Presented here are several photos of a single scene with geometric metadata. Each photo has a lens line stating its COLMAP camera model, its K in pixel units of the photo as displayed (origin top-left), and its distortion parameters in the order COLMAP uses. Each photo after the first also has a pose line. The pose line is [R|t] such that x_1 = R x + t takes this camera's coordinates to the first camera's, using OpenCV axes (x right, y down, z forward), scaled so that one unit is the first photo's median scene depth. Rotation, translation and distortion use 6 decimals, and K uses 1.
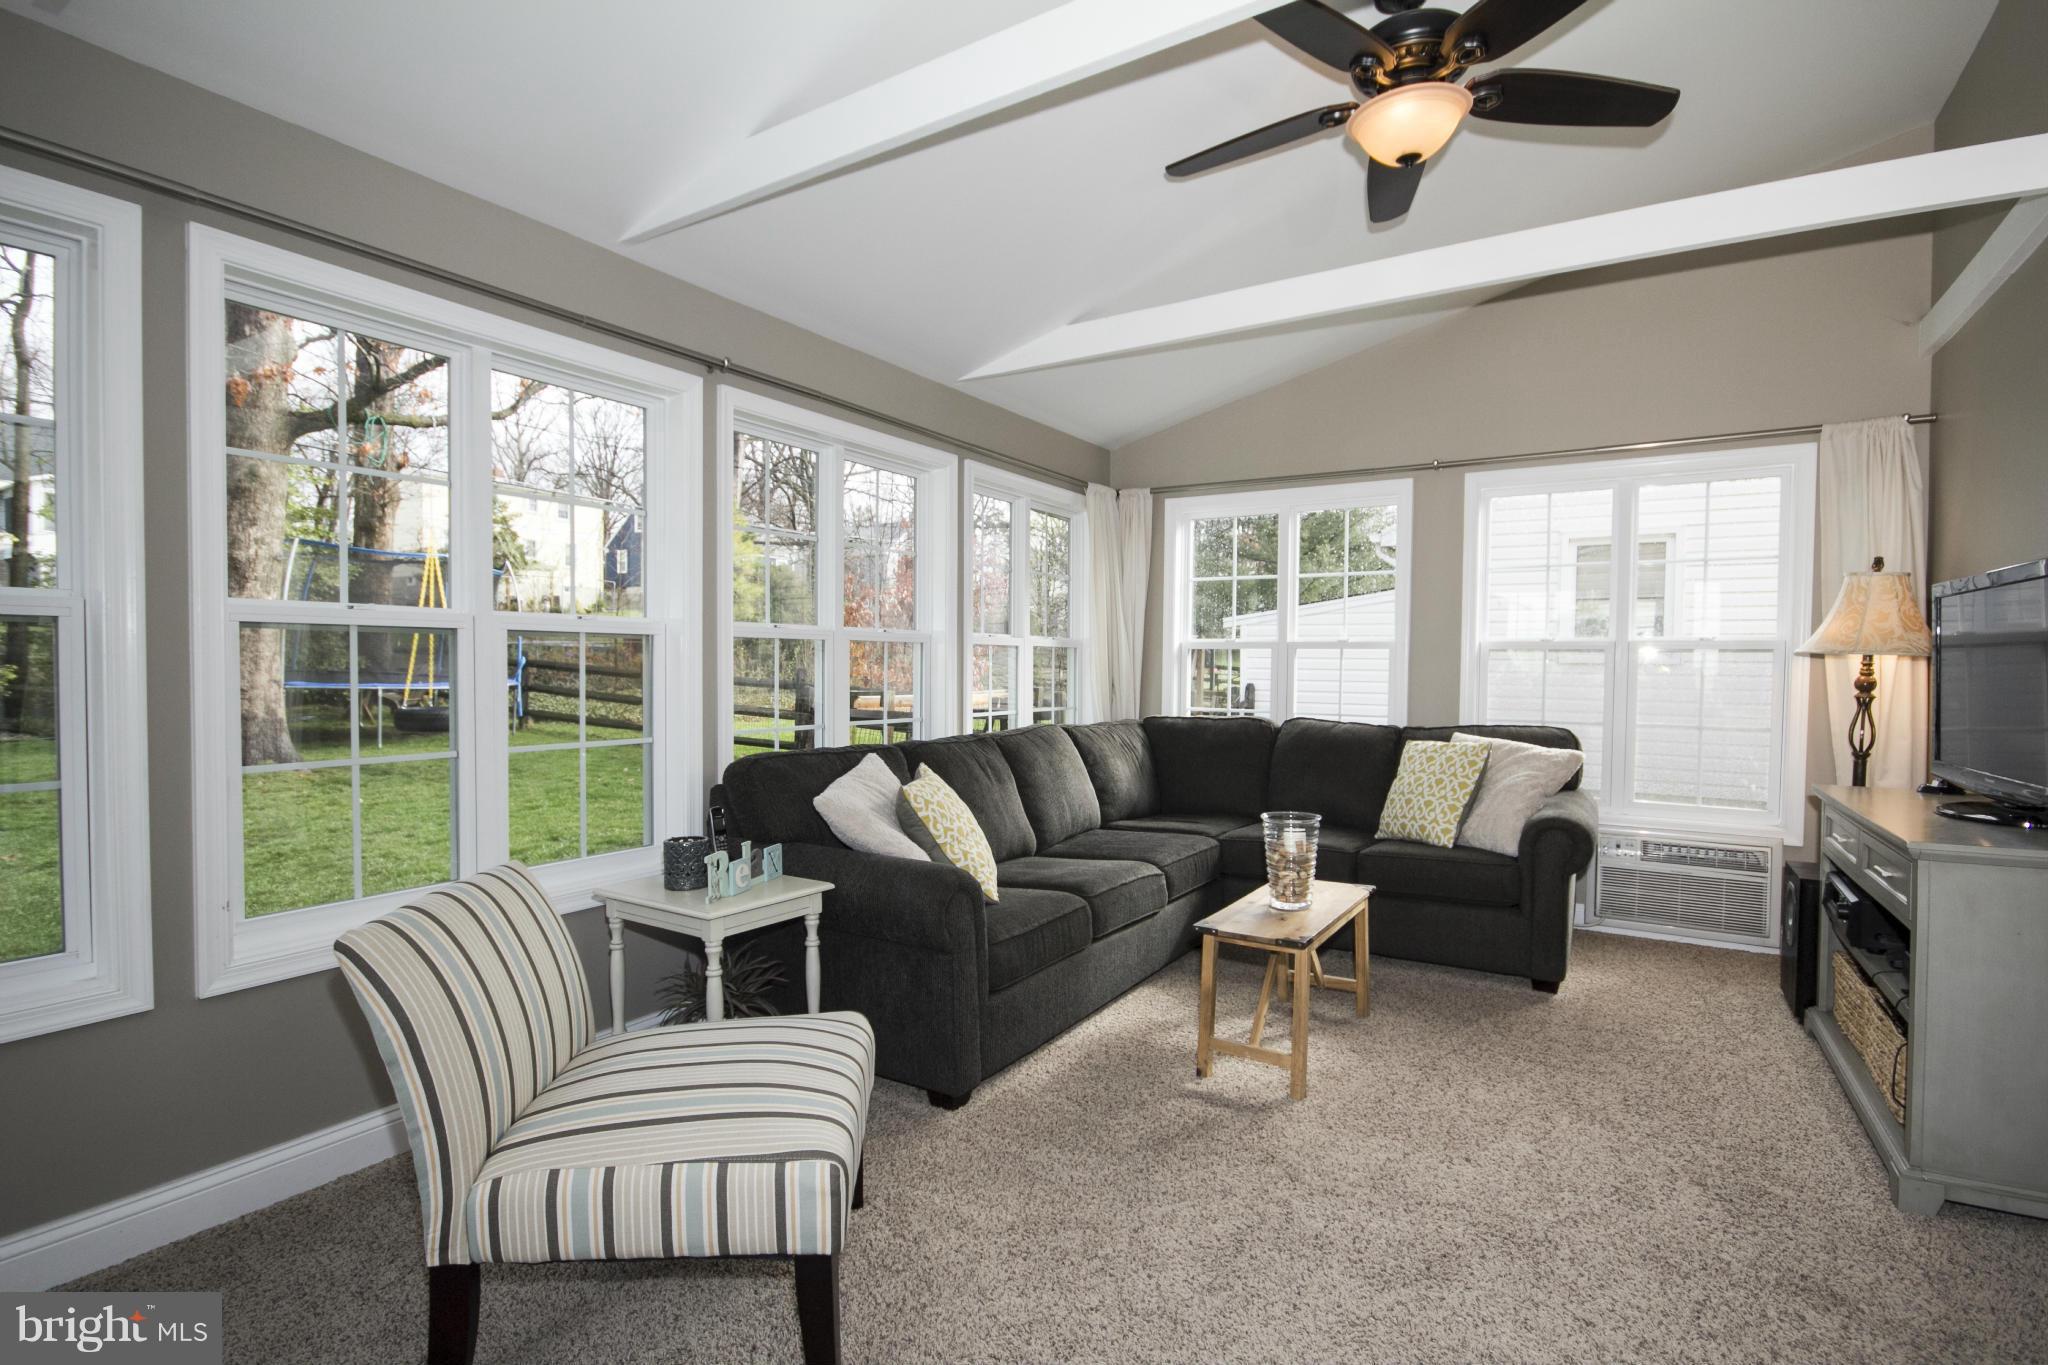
lens RADIAL K [[972.7, 0, 1024.0], [0, 972.7, 682.5], [0, 0, 1]] dist [-0.000490, -0.000548]
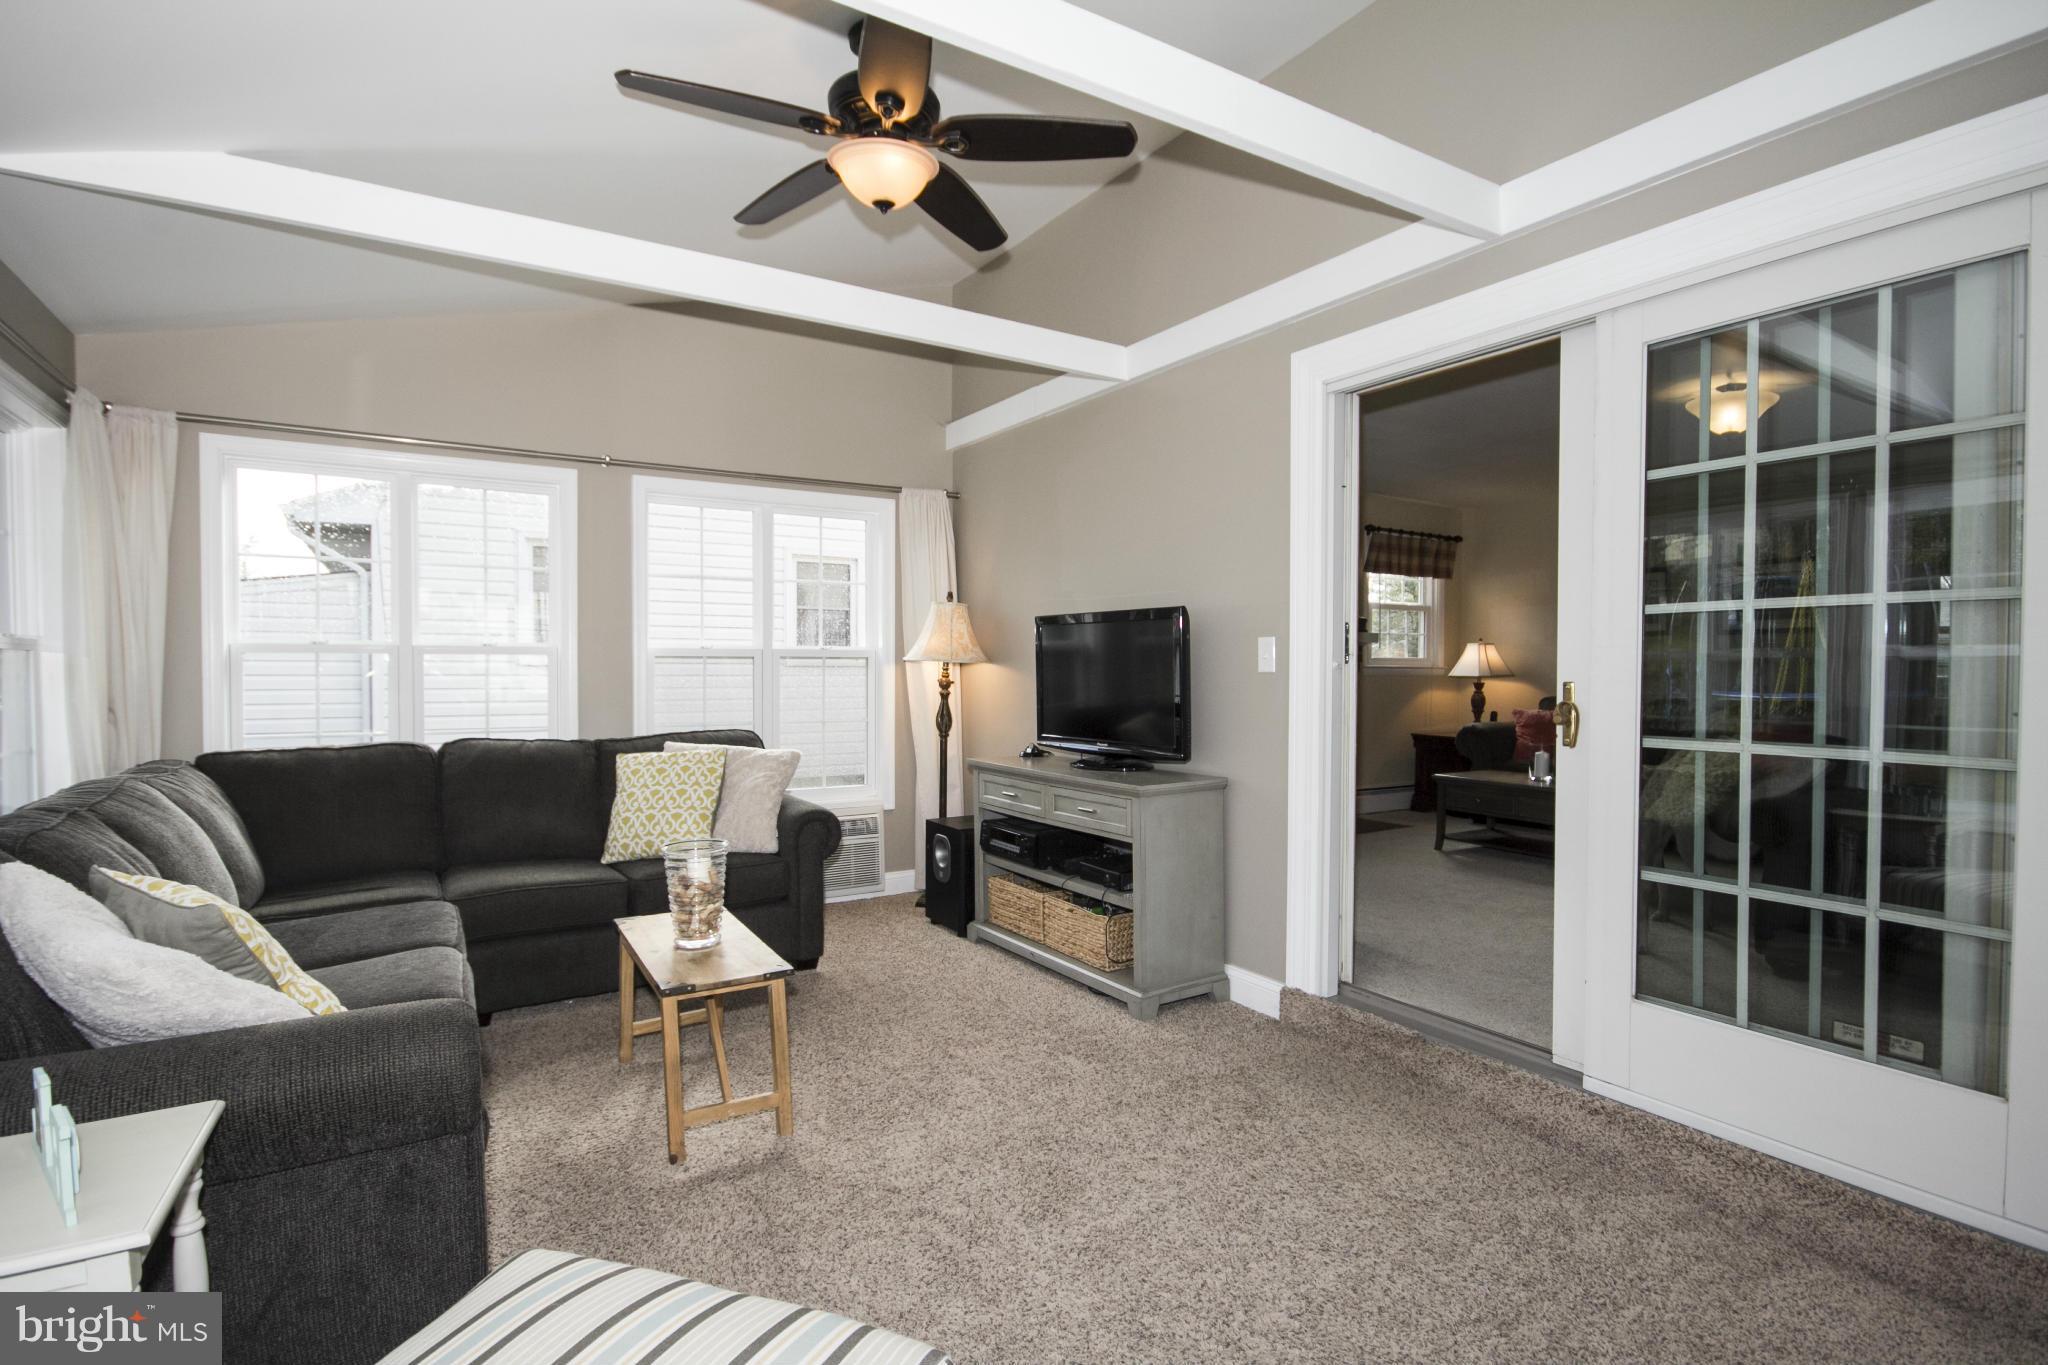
lens RADIAL K [[1031.2, 0, 1024.0], [0, 1031.2, 682.5], [0, 0, 1]] dist [-0.000927, 0.000182]
pose [[0.436603, -0.022929, 0.899362, -0.368754], [0.021829, 0.999651, 0.014890, -0.017667], [-0.899389, 0.013131, 0.436952, 0.244006]]
